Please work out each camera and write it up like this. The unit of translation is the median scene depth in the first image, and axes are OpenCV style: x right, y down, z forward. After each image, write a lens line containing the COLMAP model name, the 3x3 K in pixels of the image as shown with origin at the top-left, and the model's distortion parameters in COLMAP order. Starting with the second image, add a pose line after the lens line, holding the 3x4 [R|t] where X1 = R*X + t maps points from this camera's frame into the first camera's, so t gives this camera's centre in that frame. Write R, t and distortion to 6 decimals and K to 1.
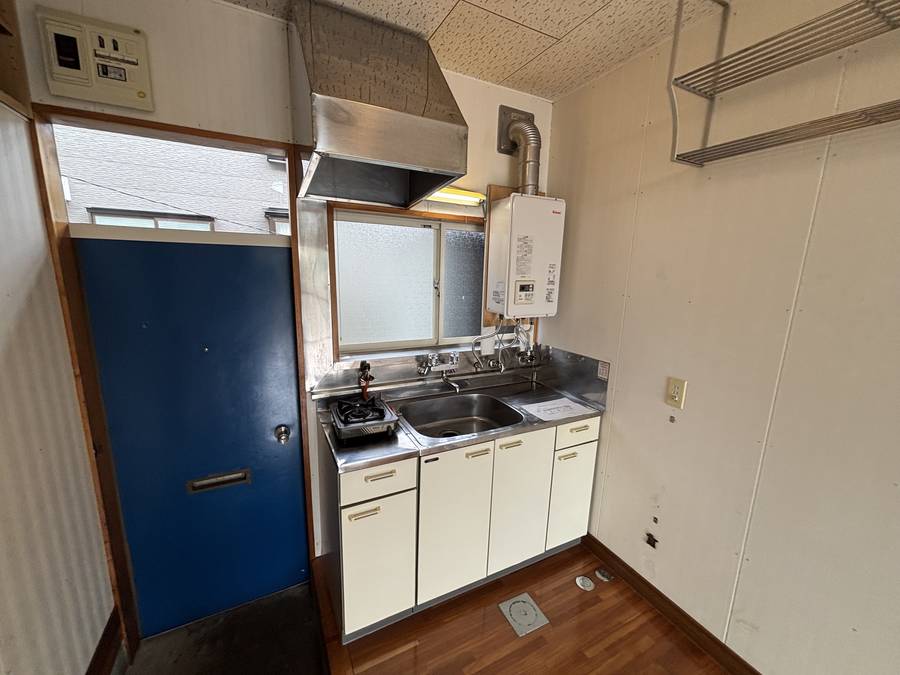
lens RADIAL K [[362.3, 0, 449.8], [0, 362.3, 336.3], [0, 0, 1]] dist [-0.002293, -0.000865]
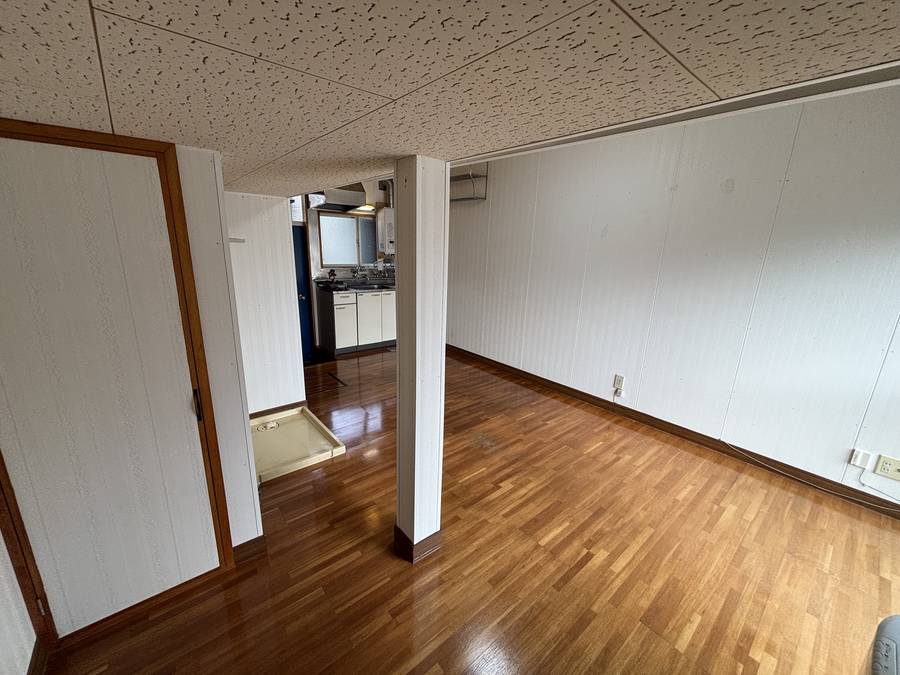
lens RADIAL K [[362.3, 0, 448.6], [0, 362.3, 338.3], [0, 0, 1]] dist [-0.002293, -0.000865]
pose [[0.973123, -0.053709, 0.223935, -0.023633], [0.037369, 0.996363, 0.076578, 0.396659], [-0.227233, -0.066152, 0.971591, -1.794652]]
